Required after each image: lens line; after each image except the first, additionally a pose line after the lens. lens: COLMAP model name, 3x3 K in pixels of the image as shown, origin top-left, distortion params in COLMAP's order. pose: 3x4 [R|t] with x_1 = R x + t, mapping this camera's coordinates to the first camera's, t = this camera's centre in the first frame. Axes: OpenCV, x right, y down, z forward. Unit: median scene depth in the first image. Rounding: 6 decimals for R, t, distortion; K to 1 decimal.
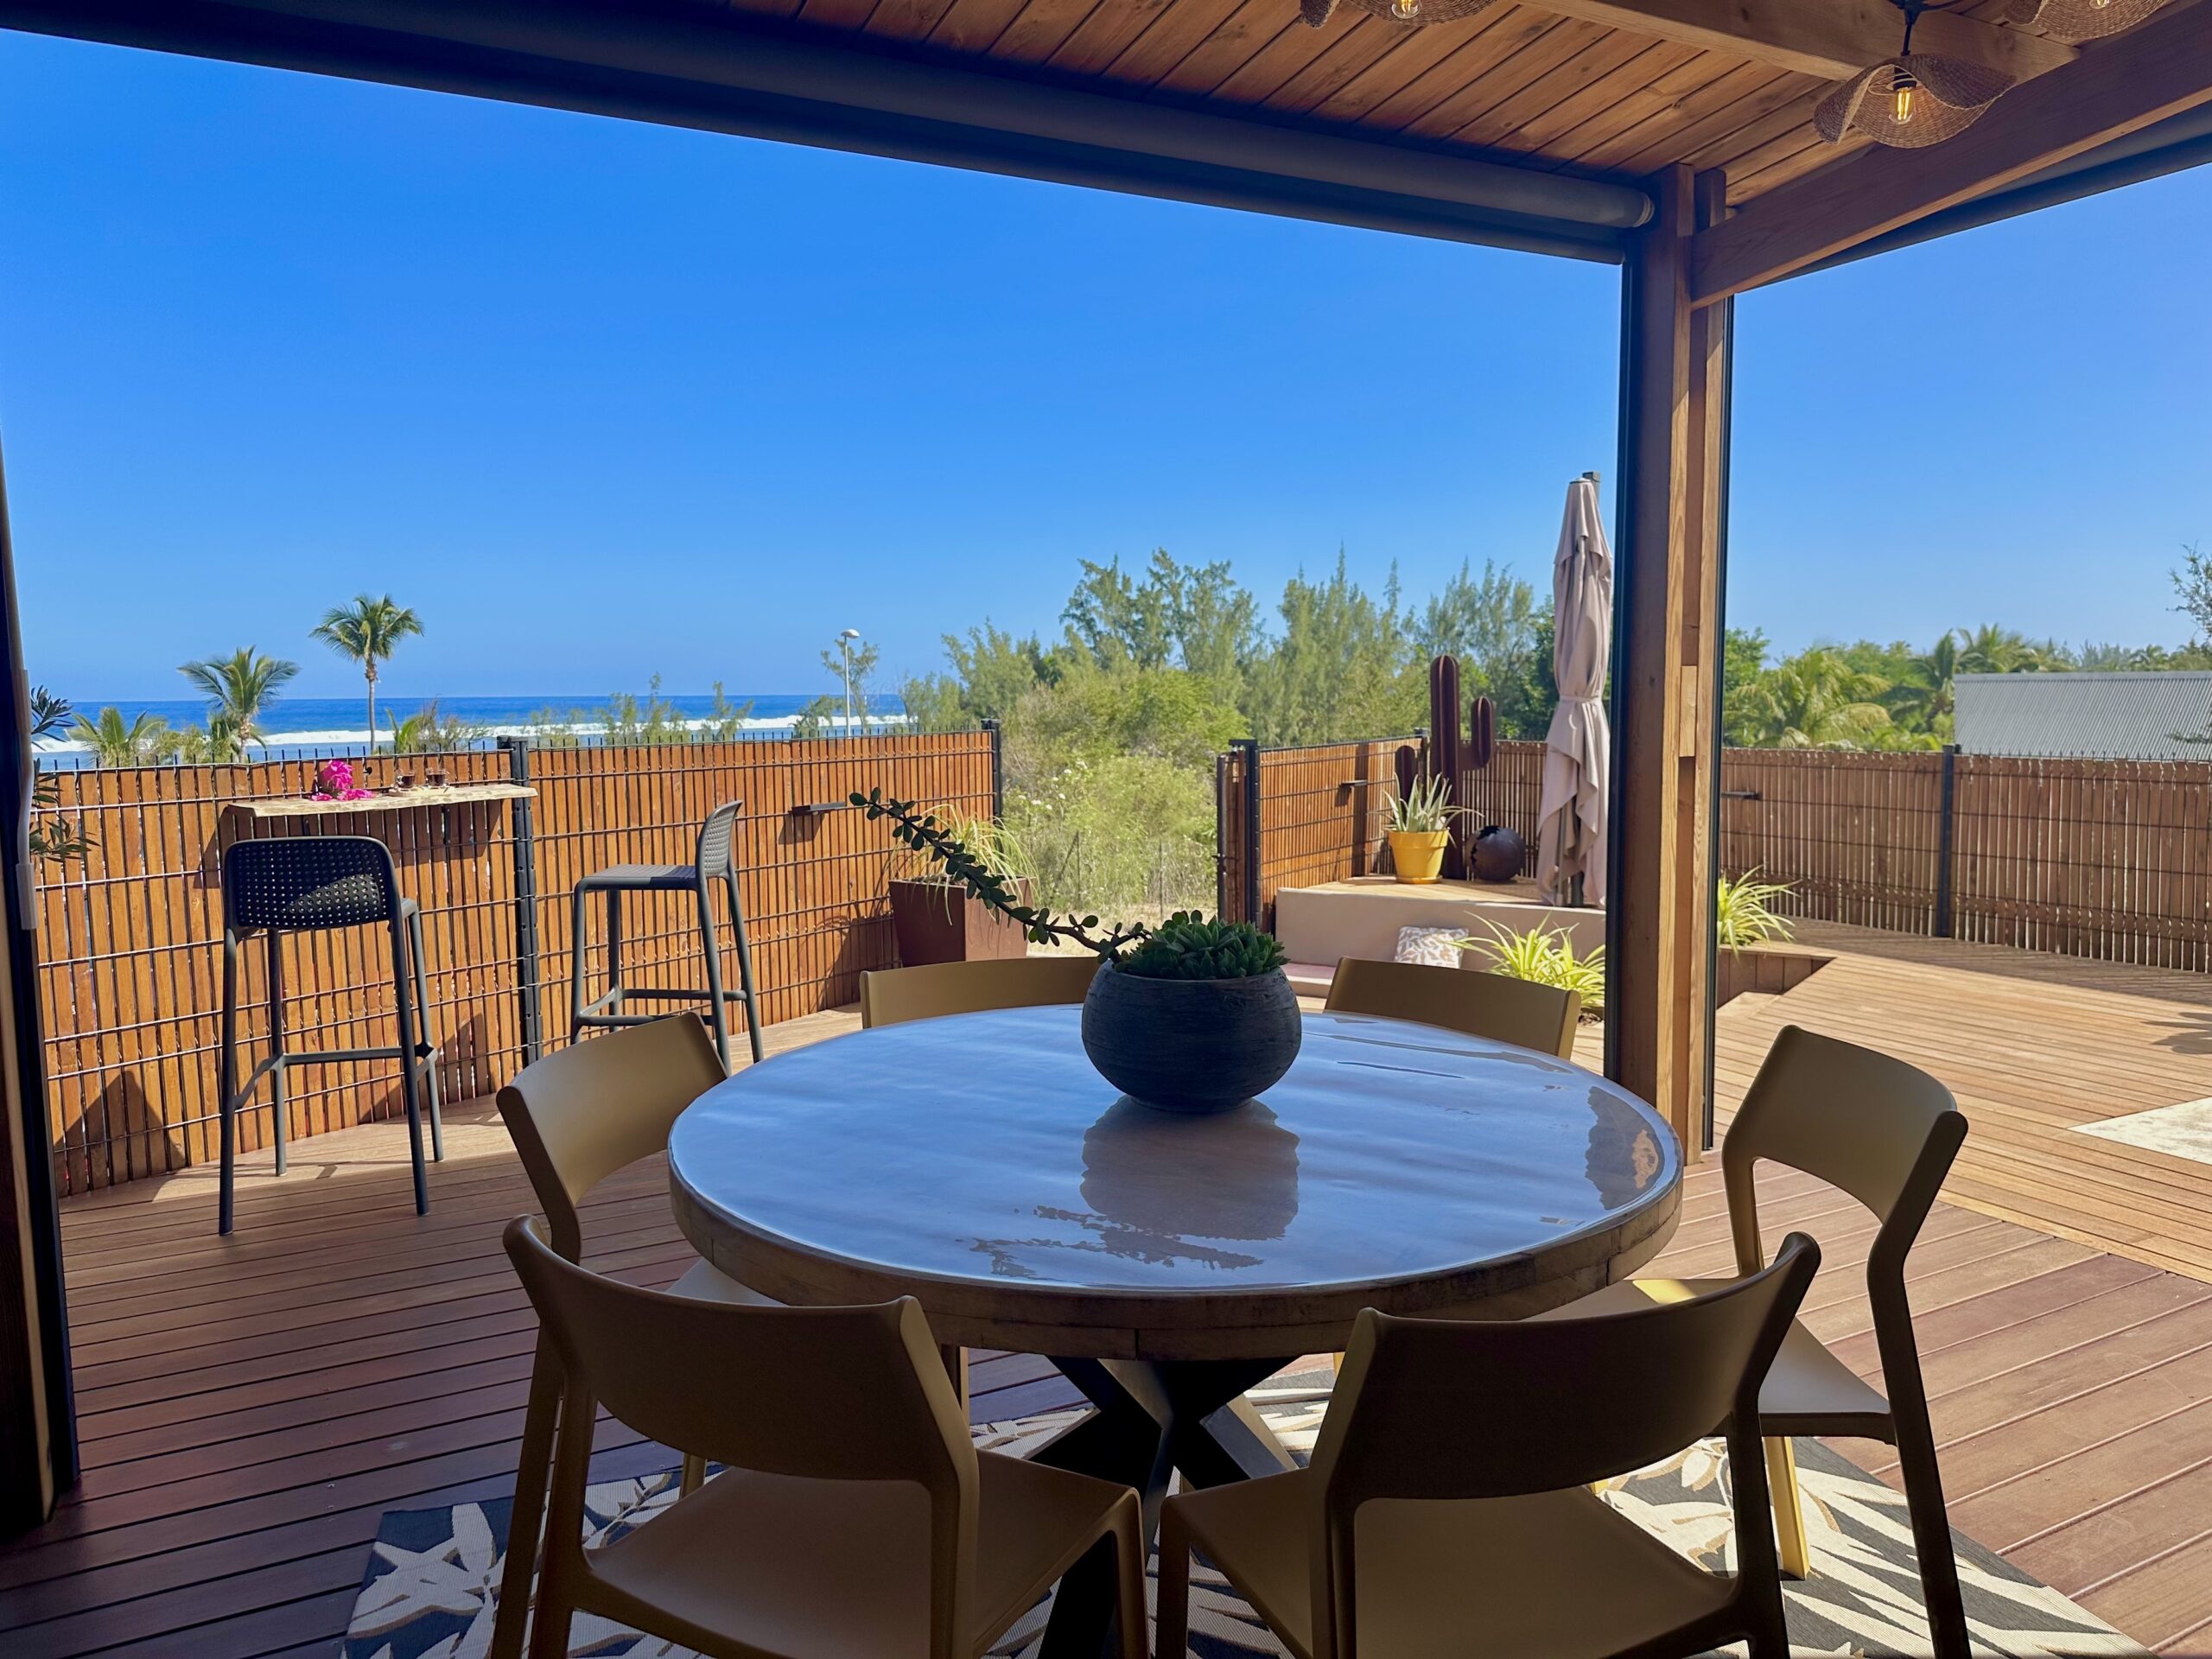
lens RADIAL K [[1515.3, 0, 1106.0], [0, 1515.3, 829.5], [0, 0, 1]] dist [0.133323, -0.162997]
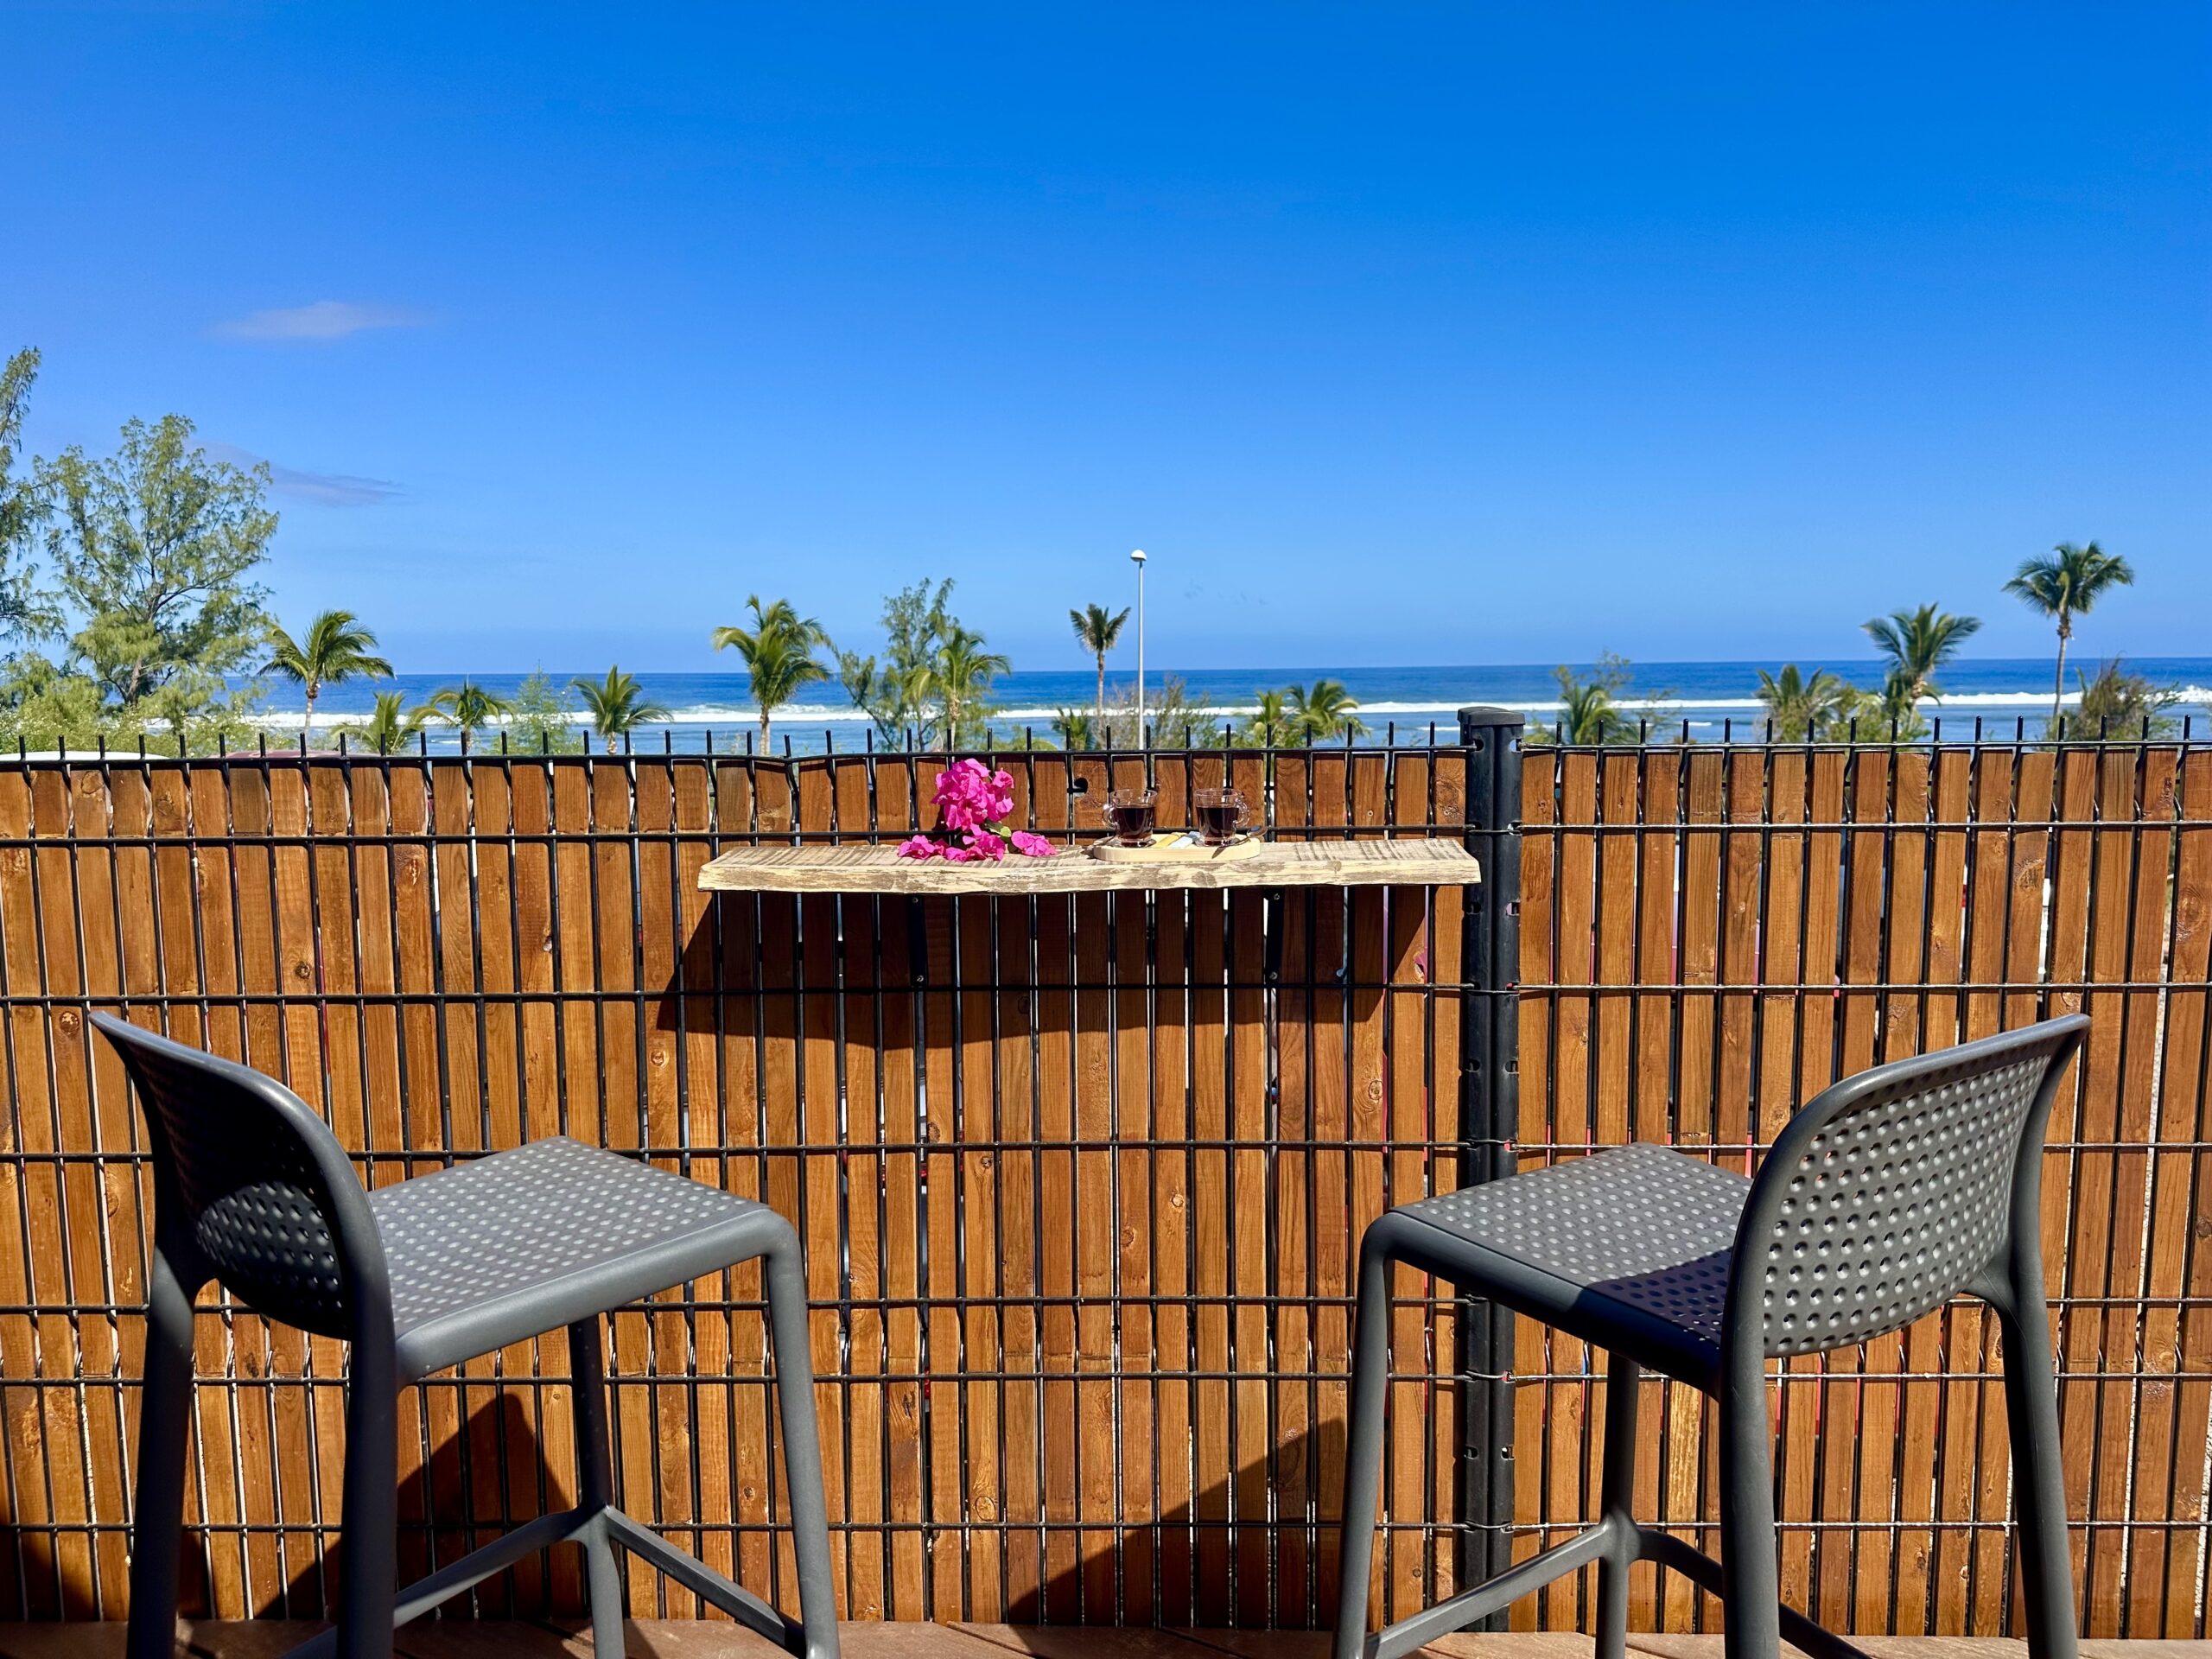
lens RADIAL K [[1515.3, 0, 1106.0], [0, 1515.3, 829.5], [0, 0, 1]] dist [0.133323, -0.162997]
pose [[0.542091, 0.099168, -0.834447, -0.121392], [-0.077566, 0.994678, 0.067821, -0.048477], [0.836732, 0.027960, 0.546898, 0.700206]]
